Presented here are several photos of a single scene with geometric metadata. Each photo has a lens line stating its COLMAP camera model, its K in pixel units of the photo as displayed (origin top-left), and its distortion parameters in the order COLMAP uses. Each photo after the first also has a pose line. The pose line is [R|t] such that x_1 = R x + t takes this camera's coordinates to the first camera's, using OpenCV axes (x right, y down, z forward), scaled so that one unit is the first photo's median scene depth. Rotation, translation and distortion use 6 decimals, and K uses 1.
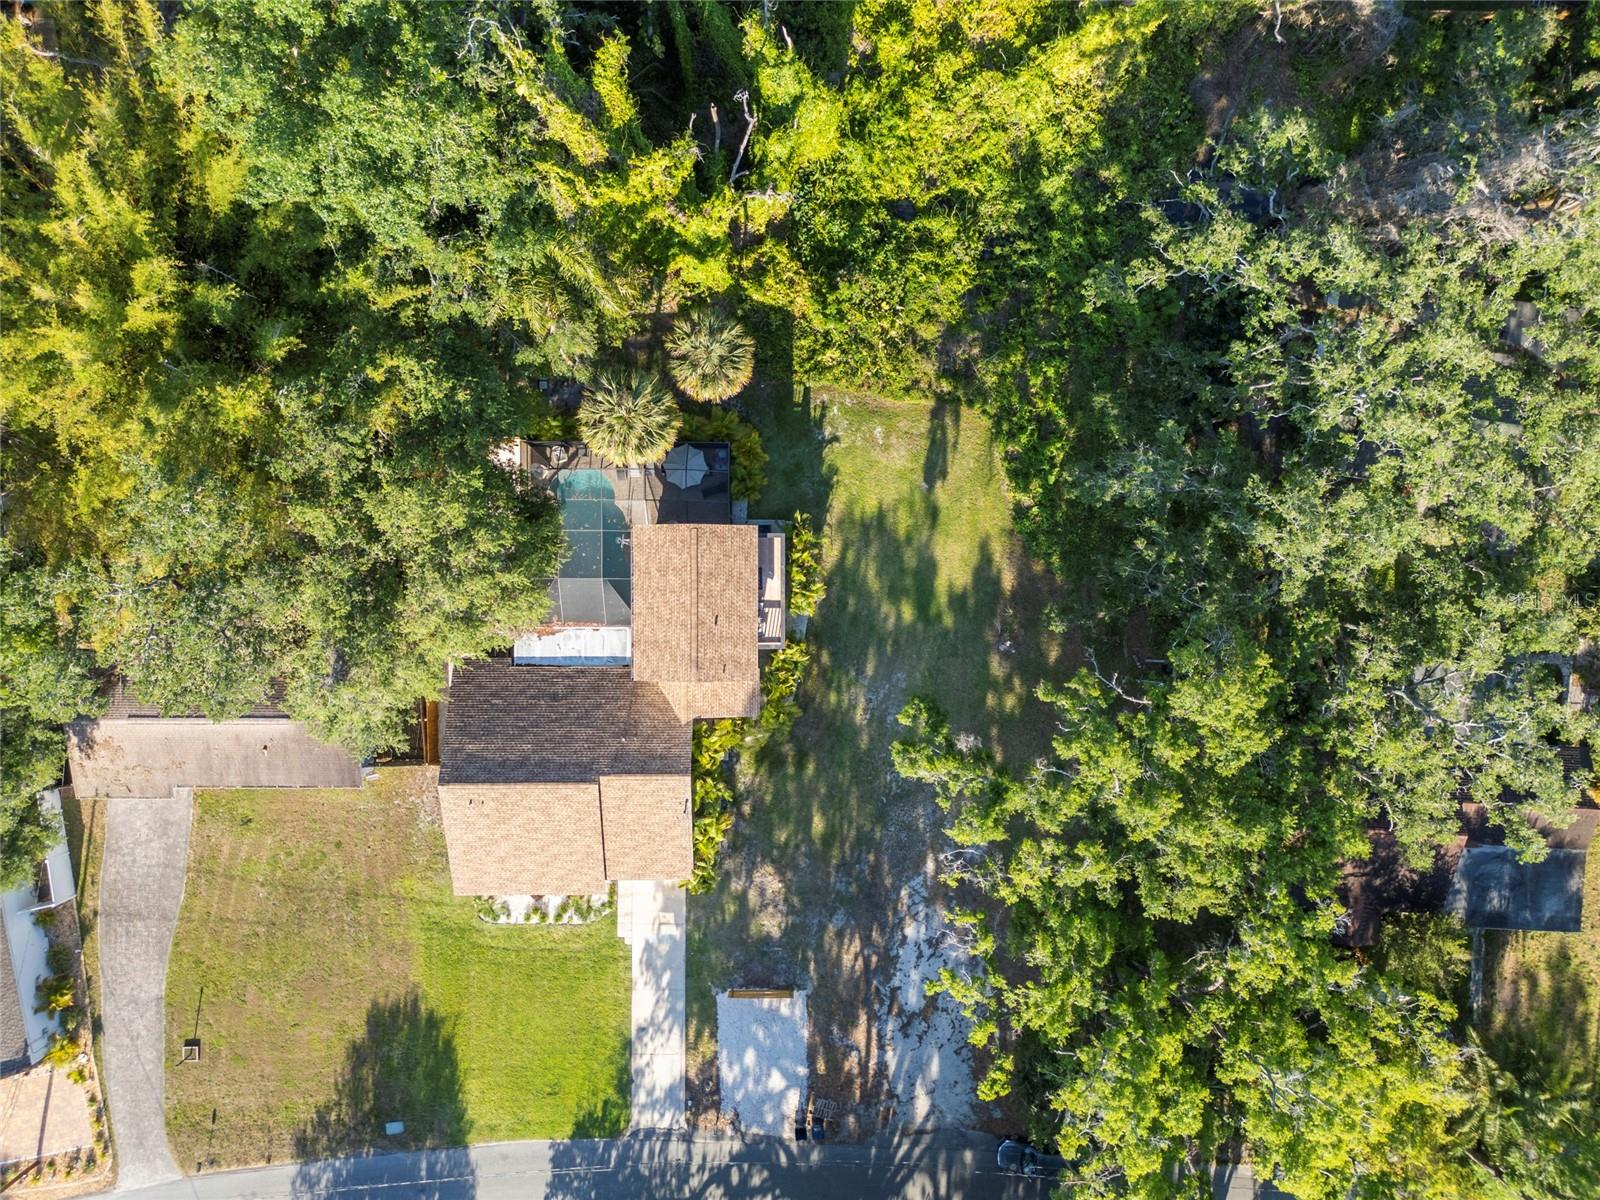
lens RADIAL K [[1120.7, 0, 791.9], [0, 1120.7, 593.1], [0, 0, 1]] dist [0.009549, 0.001381]
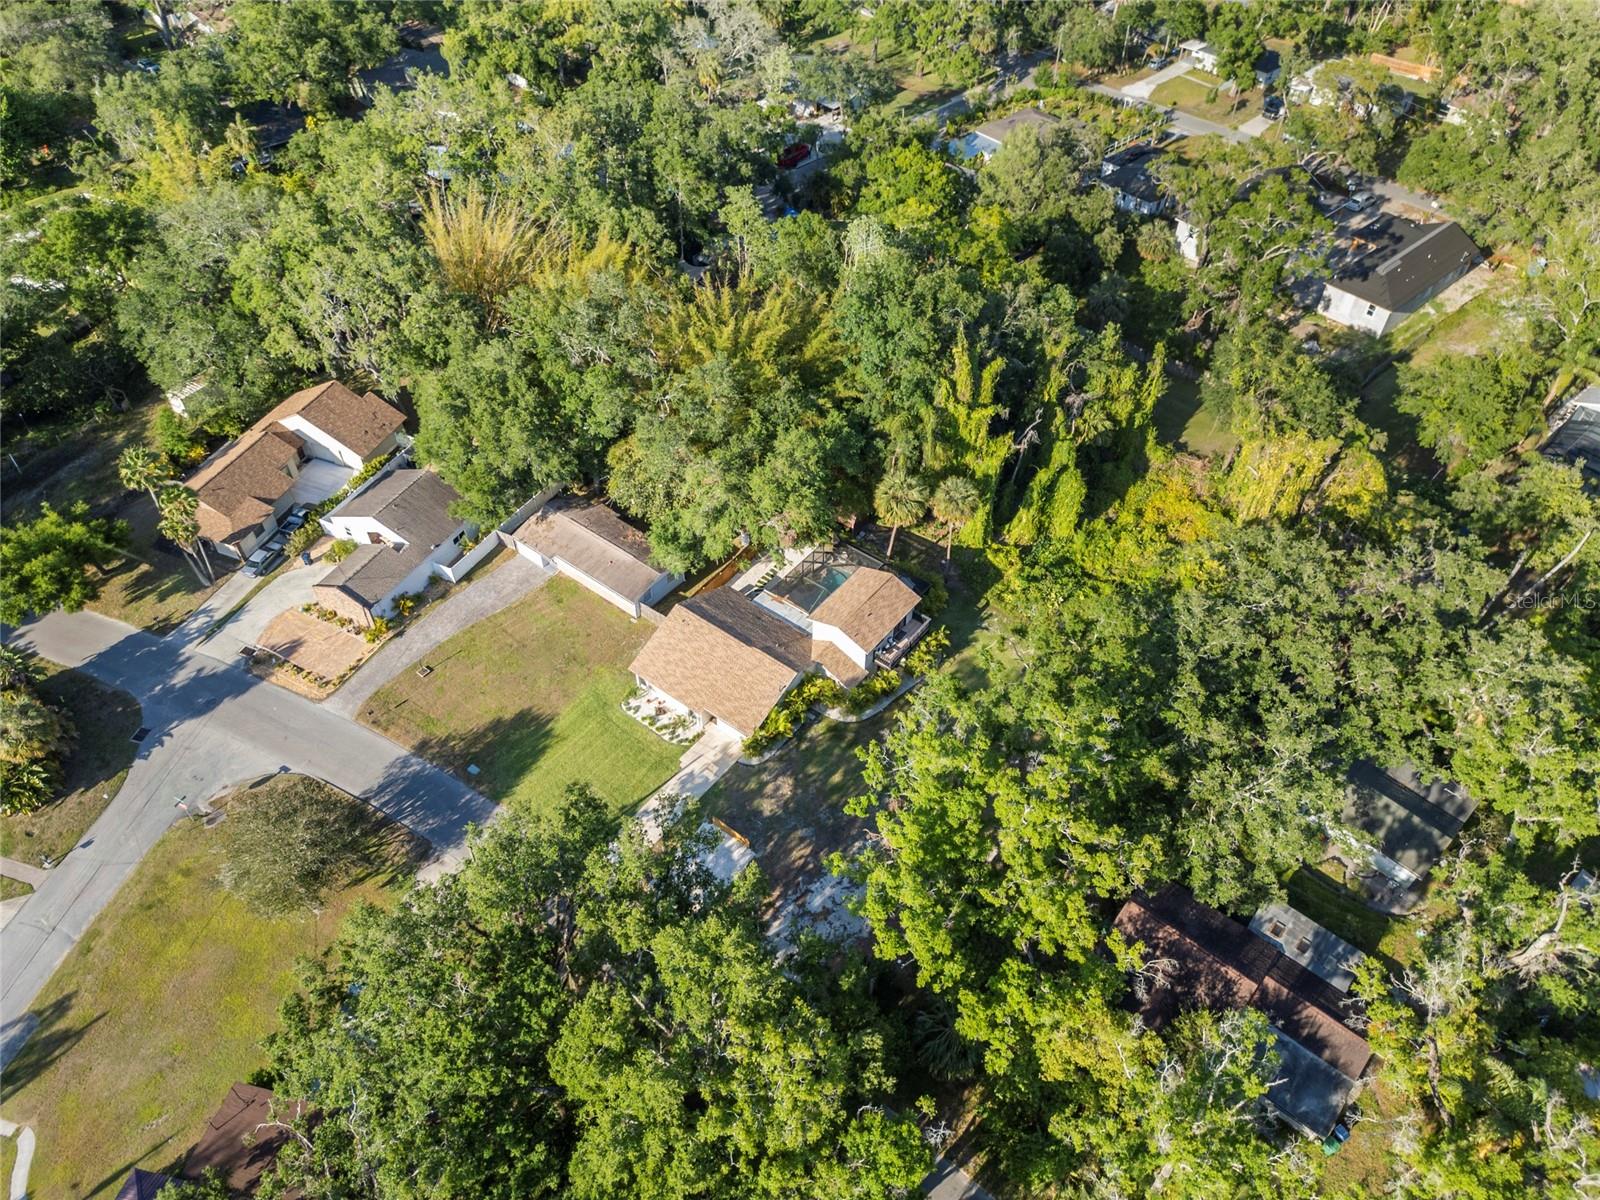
lens RADIAL K [[1120.7, 0, 791.9], [0, 1120.7, 593.1], [0, 0, 1]] dist [0.009549, 0.001381]
pose [[0.787235, 0.446364, -0.425464, 0.481972], [-0.616516, 0.555176, -0.558290, 0.909787], [-0.012993, 0.701811, 0.712245, -0.187830]]
